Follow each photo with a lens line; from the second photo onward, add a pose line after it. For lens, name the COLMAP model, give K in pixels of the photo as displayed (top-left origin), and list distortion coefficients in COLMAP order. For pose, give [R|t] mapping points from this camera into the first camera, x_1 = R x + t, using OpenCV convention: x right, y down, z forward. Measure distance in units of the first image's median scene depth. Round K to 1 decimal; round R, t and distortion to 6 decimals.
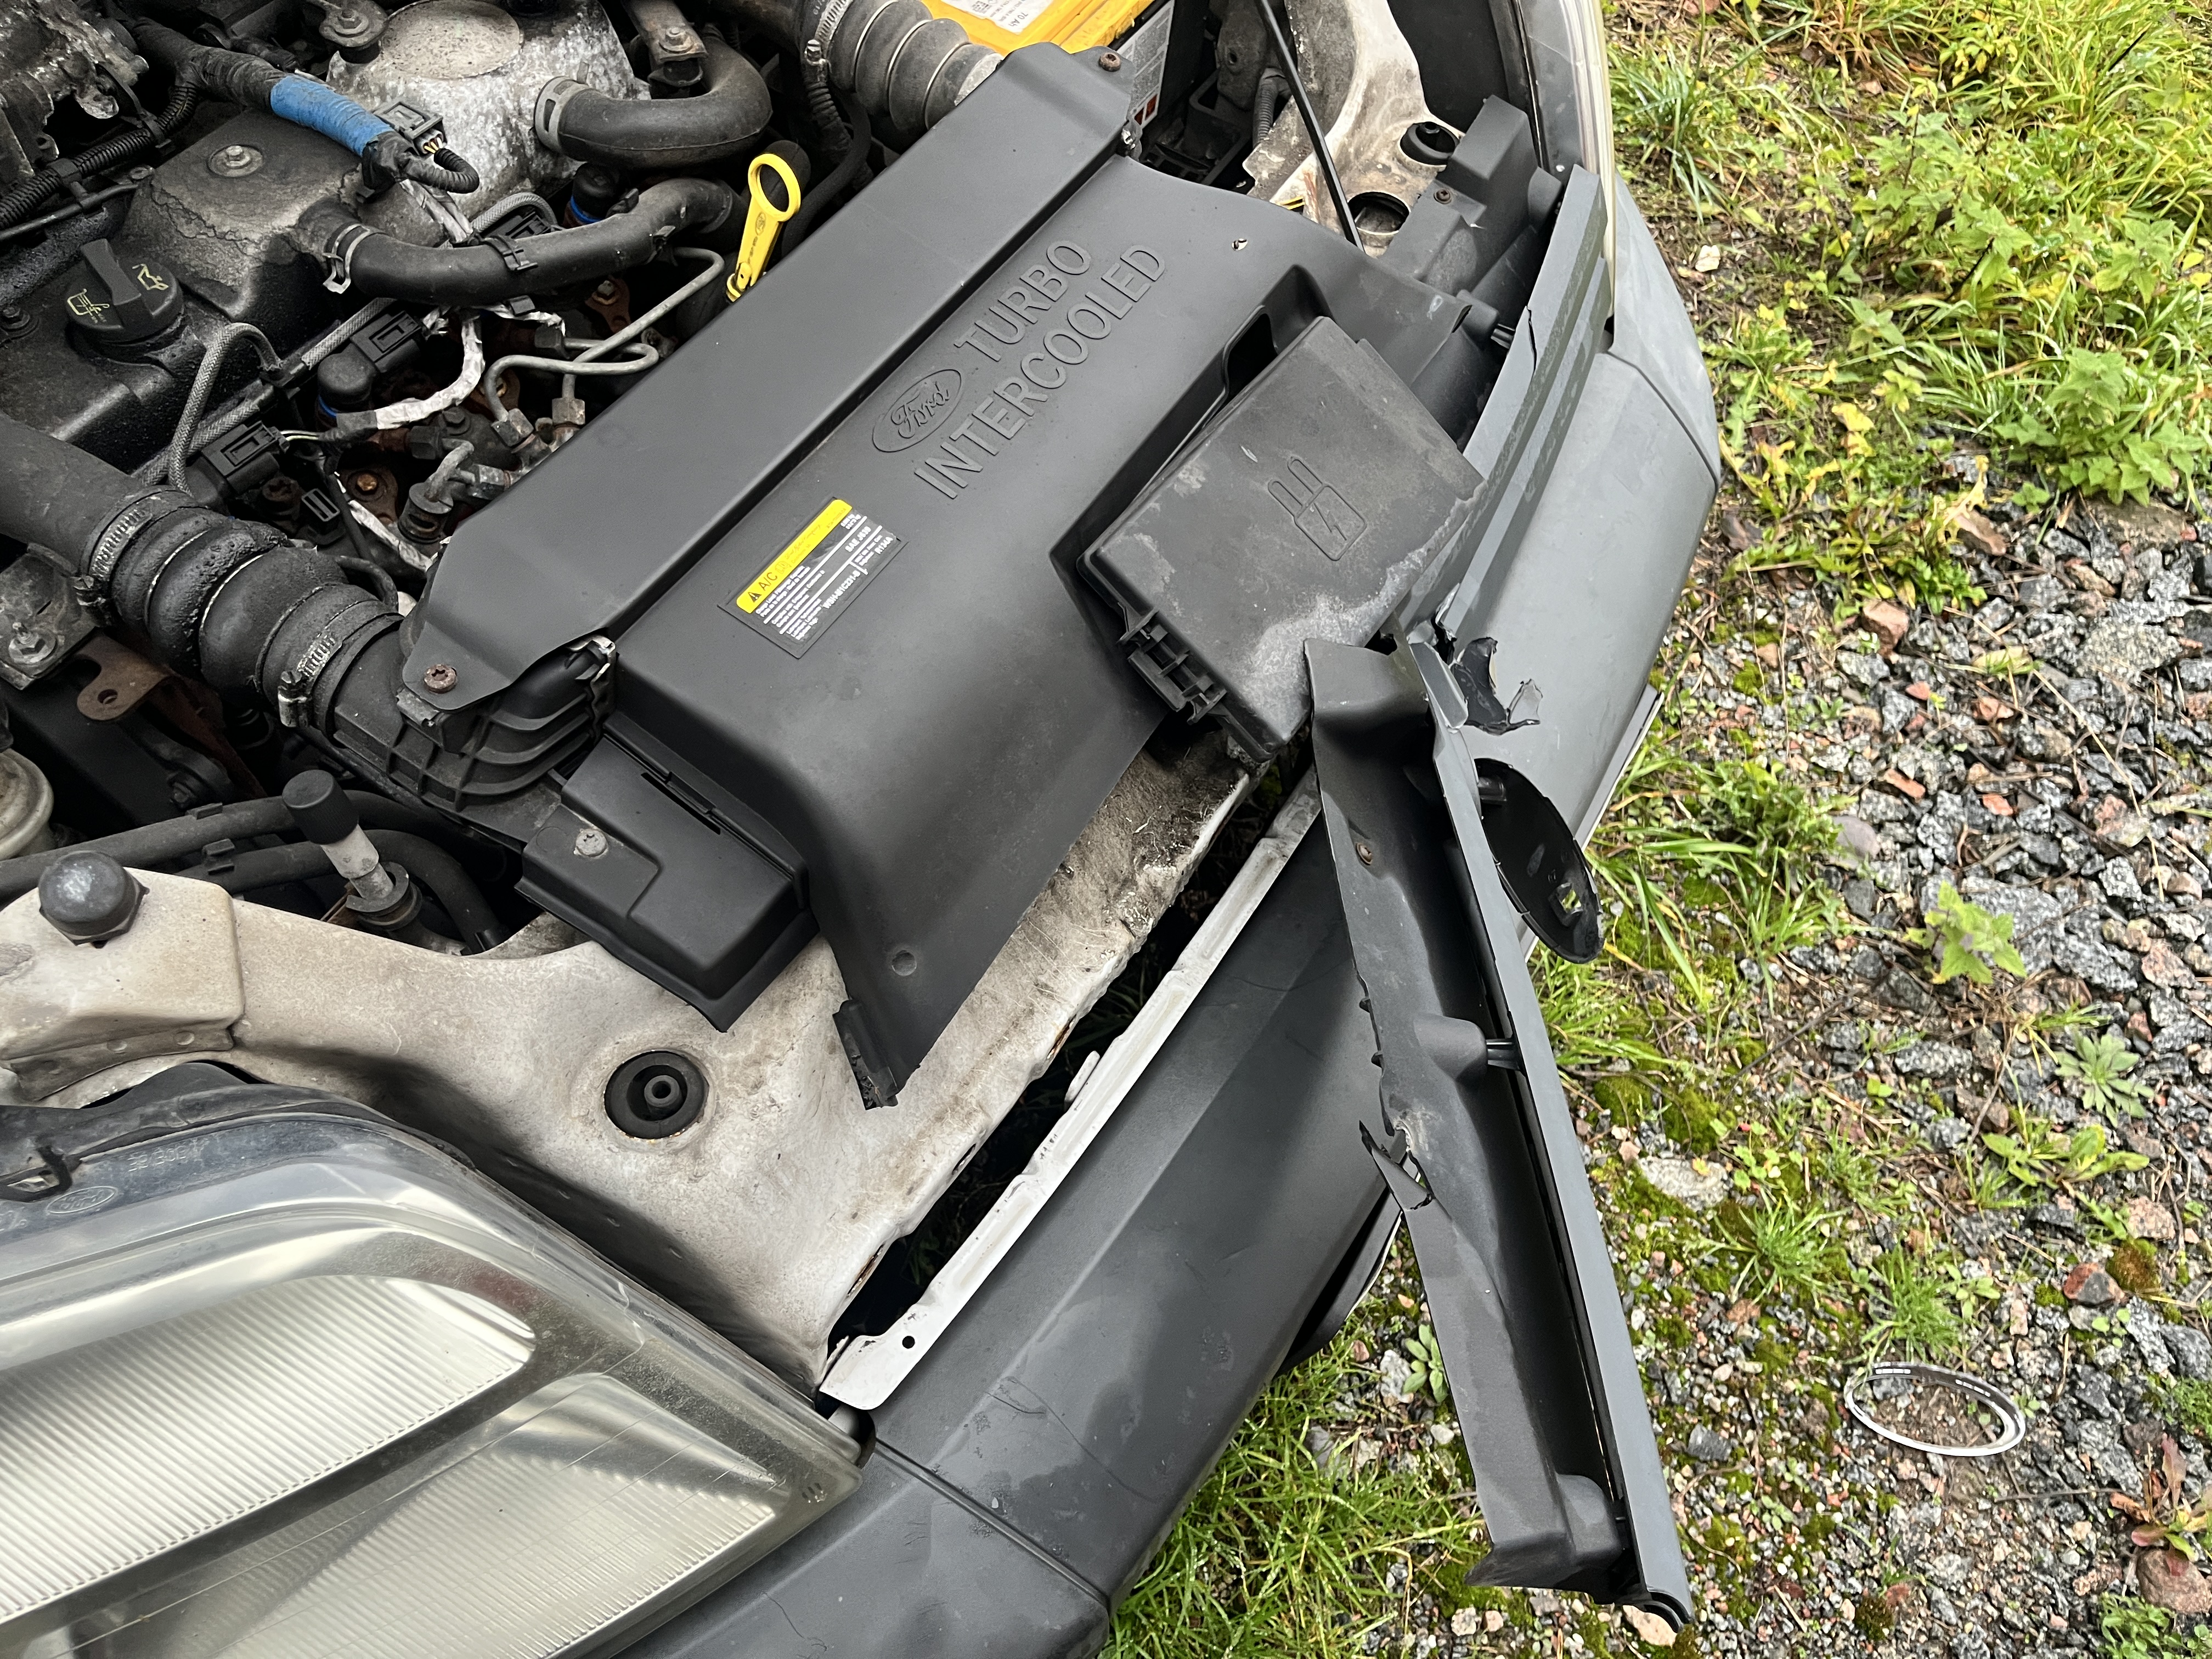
lens RADIAL K [[1681.4, 0, 1101.8], [0, 1681.4, 787.9], [0, 0, 1]] dist [0.049783, -0.077630]
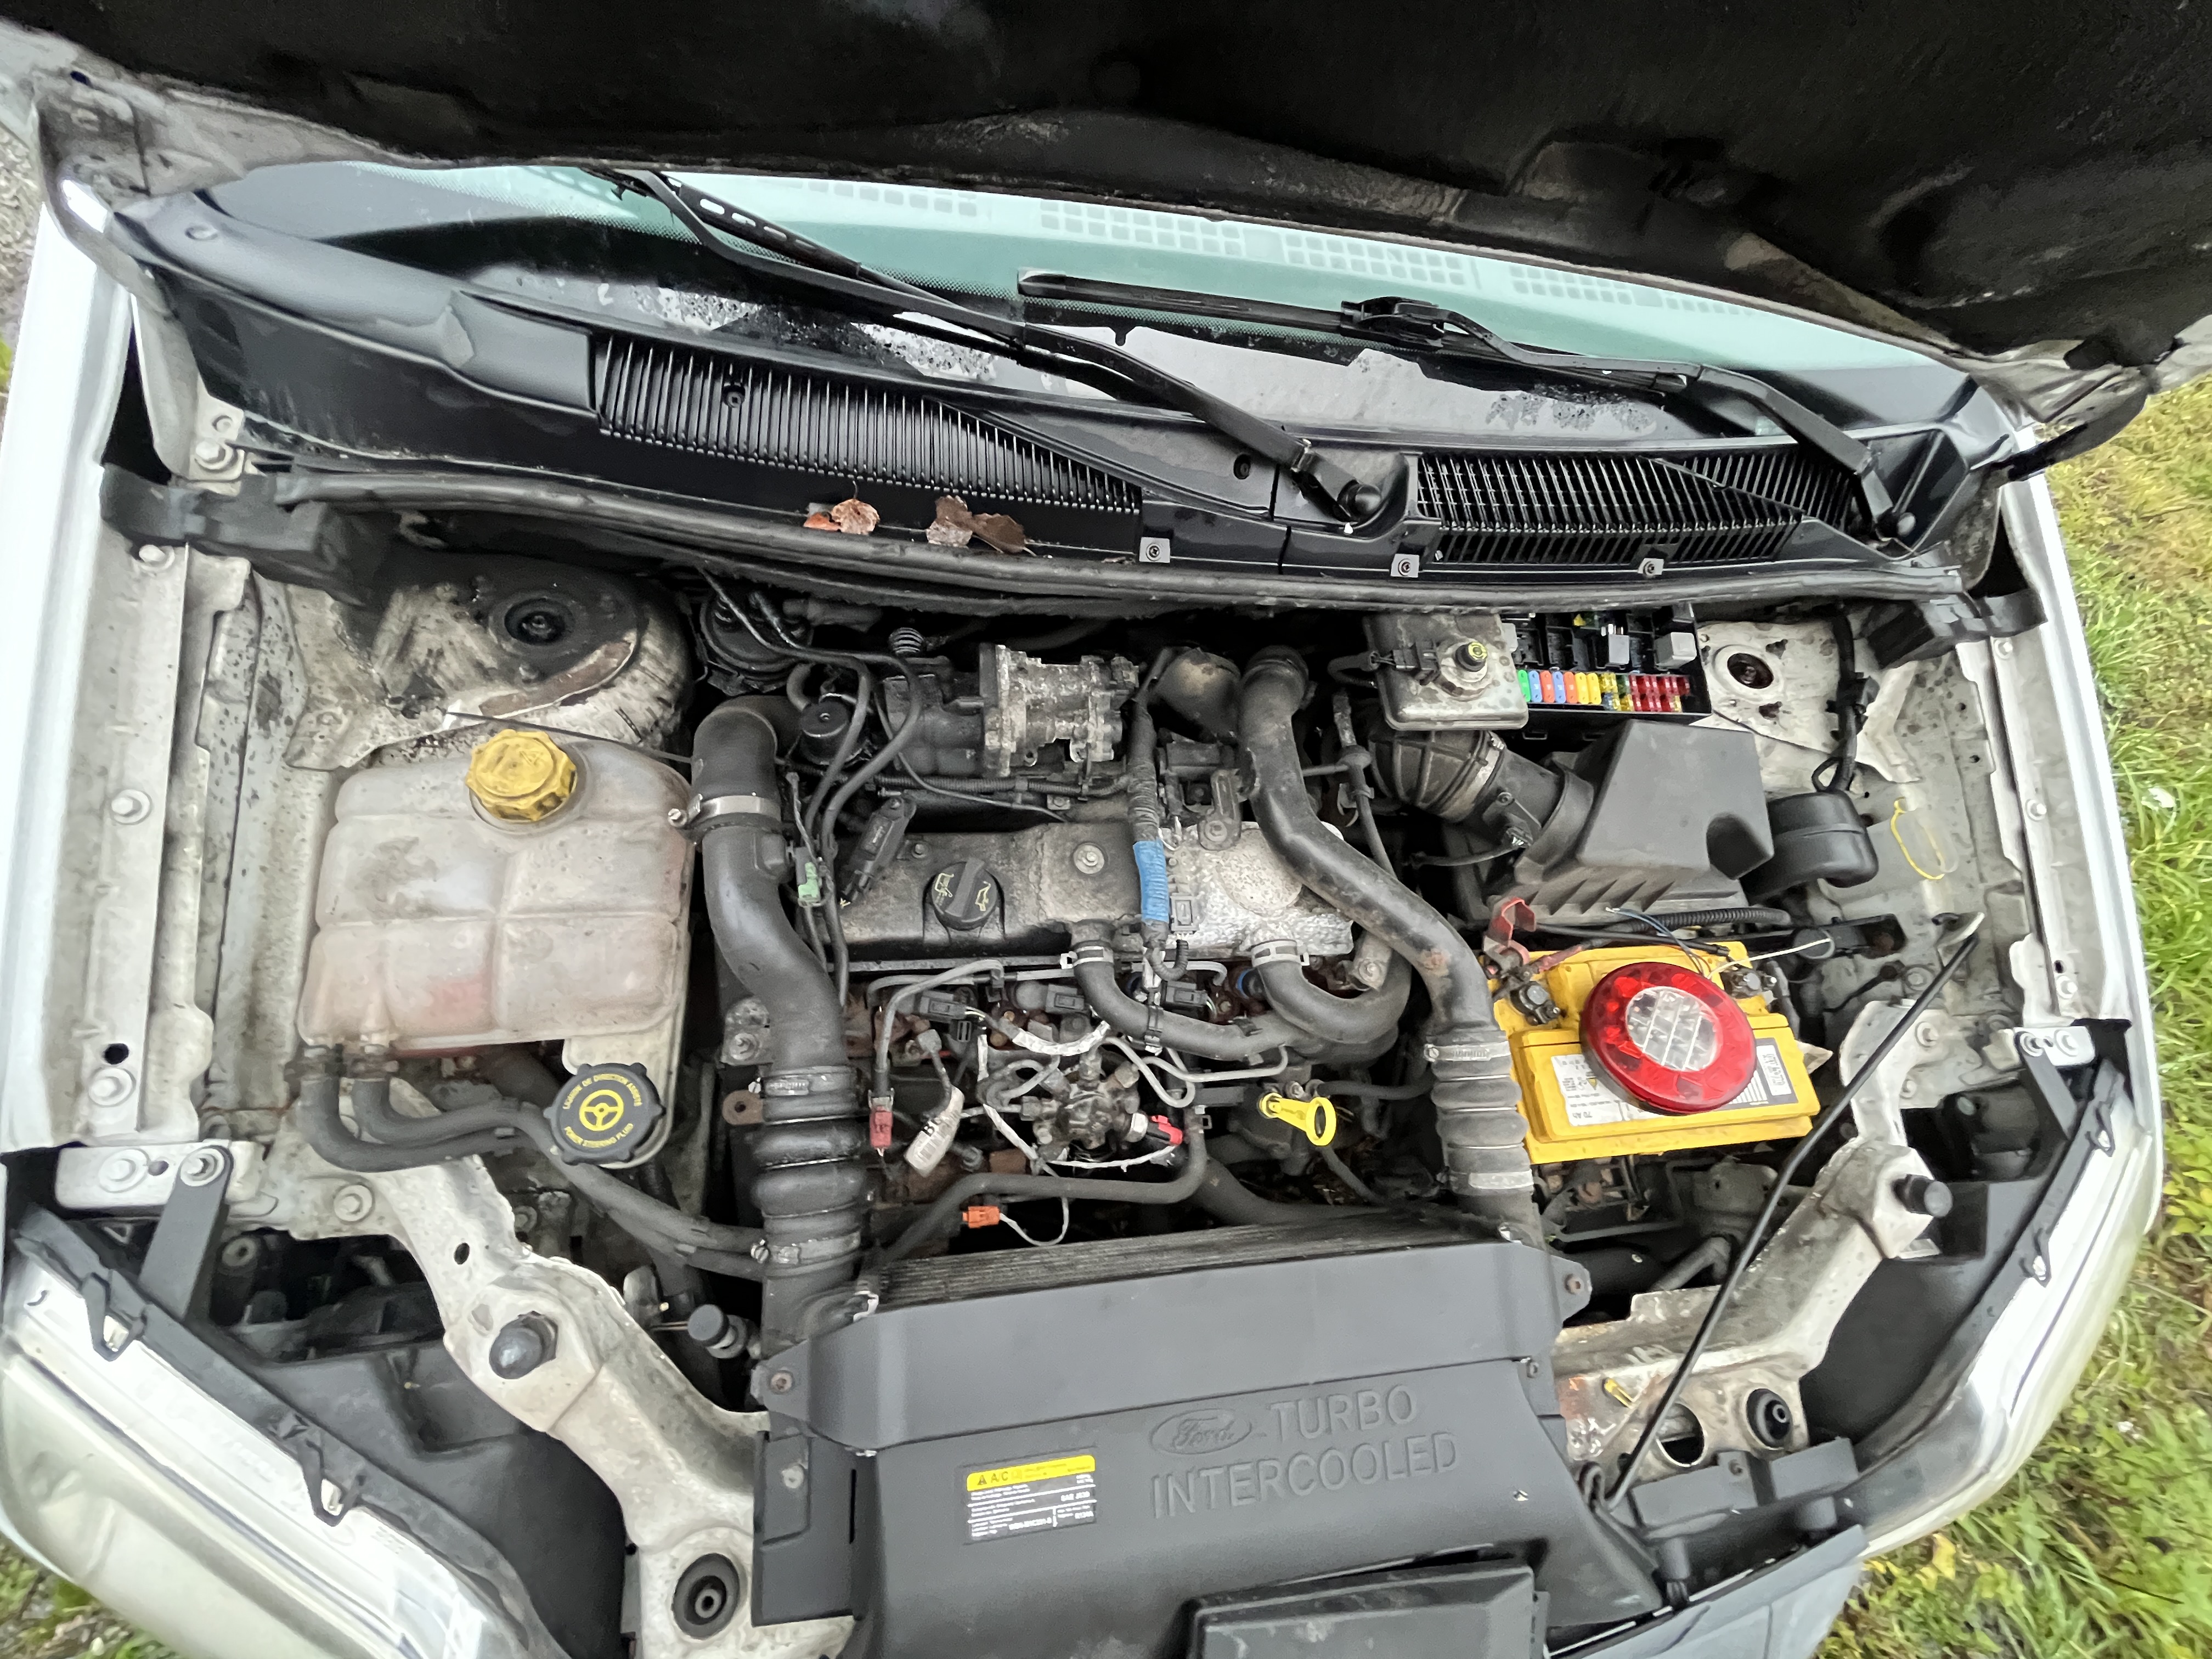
lens RADIAL K [[897.0, 0, 1105.9], [0, 897.0, 827.1], [0, 0, 1]] dist [-0.002243, -0.001295]
pose [[0.582716, 0.740584, -0.334630, -0.244594], [-0.739192, 0.654109, 0.160427, -0.537078], [0.337695, 0.153872, 0.928593, 0.225652]]
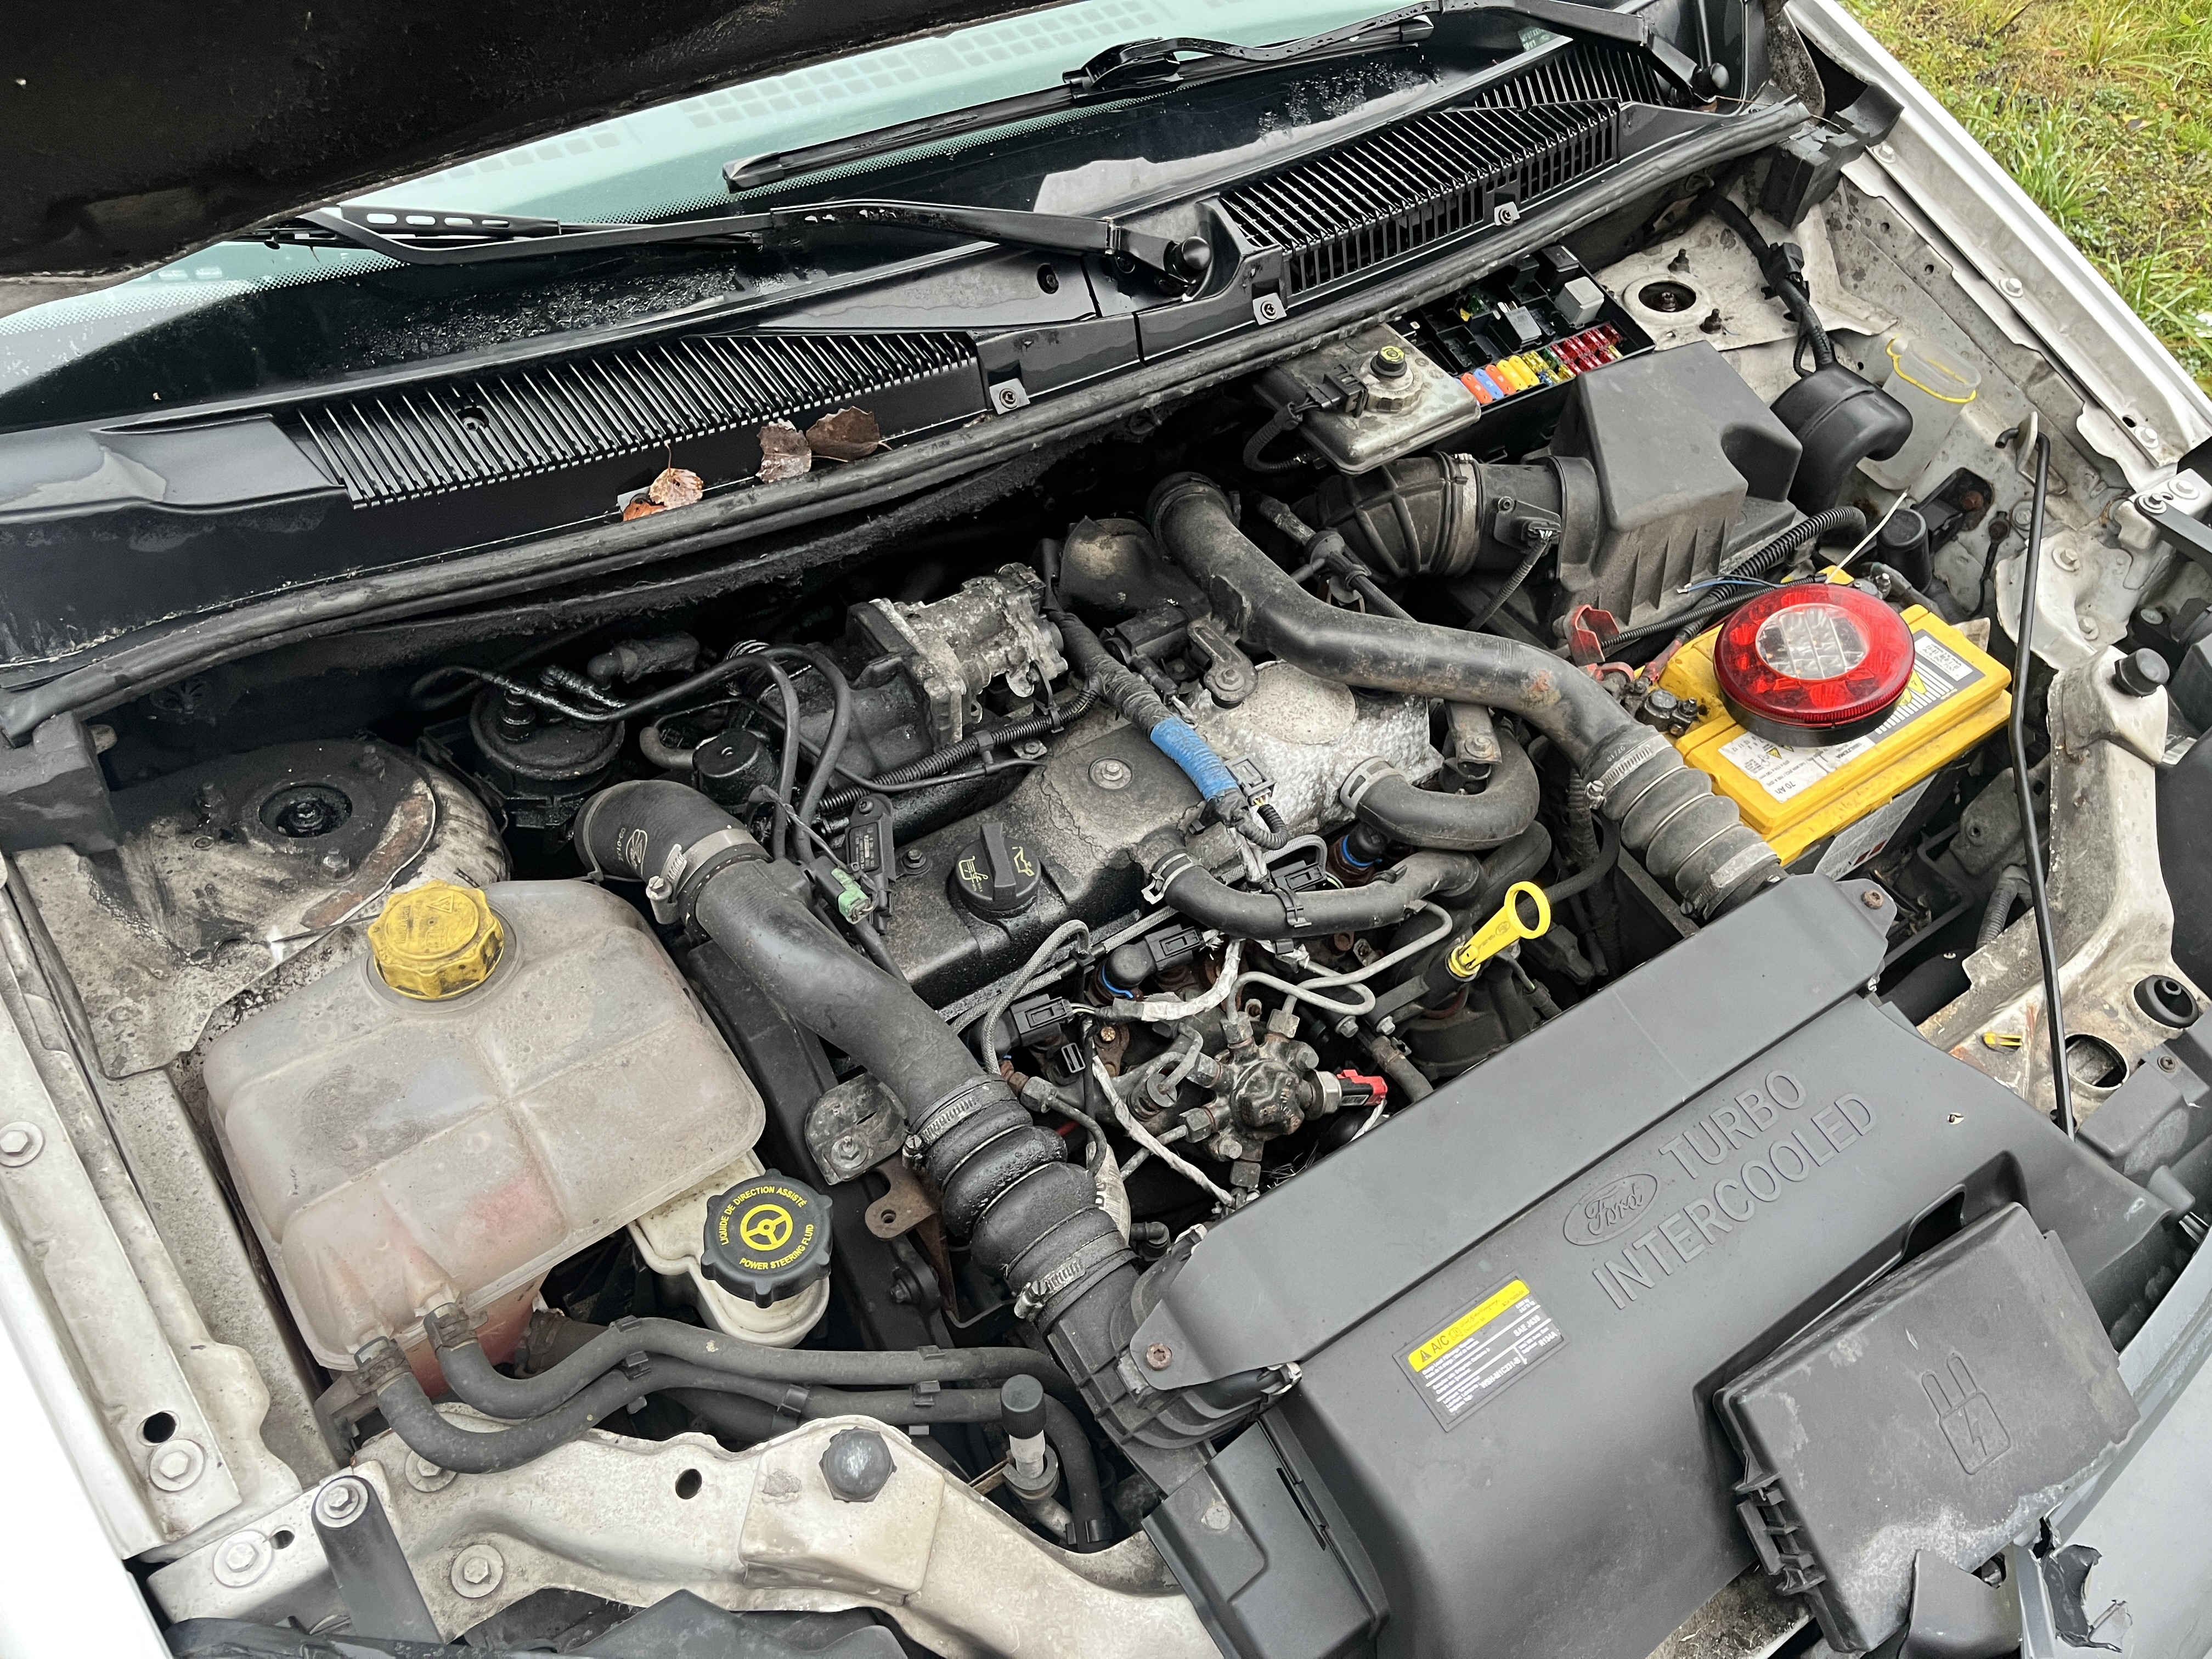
lens RADIAL K [[1667.5, 0, 1115.5], [0, 1667.5, 835.4], [0, 0, 1]] dist [0.055872, -0.080918]
pose [[0.907313, 0.303631, -0.290844, -0.142502], [-0.345085, 0.932952, -0.102554, -0.206026], [0.240205, 0.193414, 0.951258, -0.142581]]
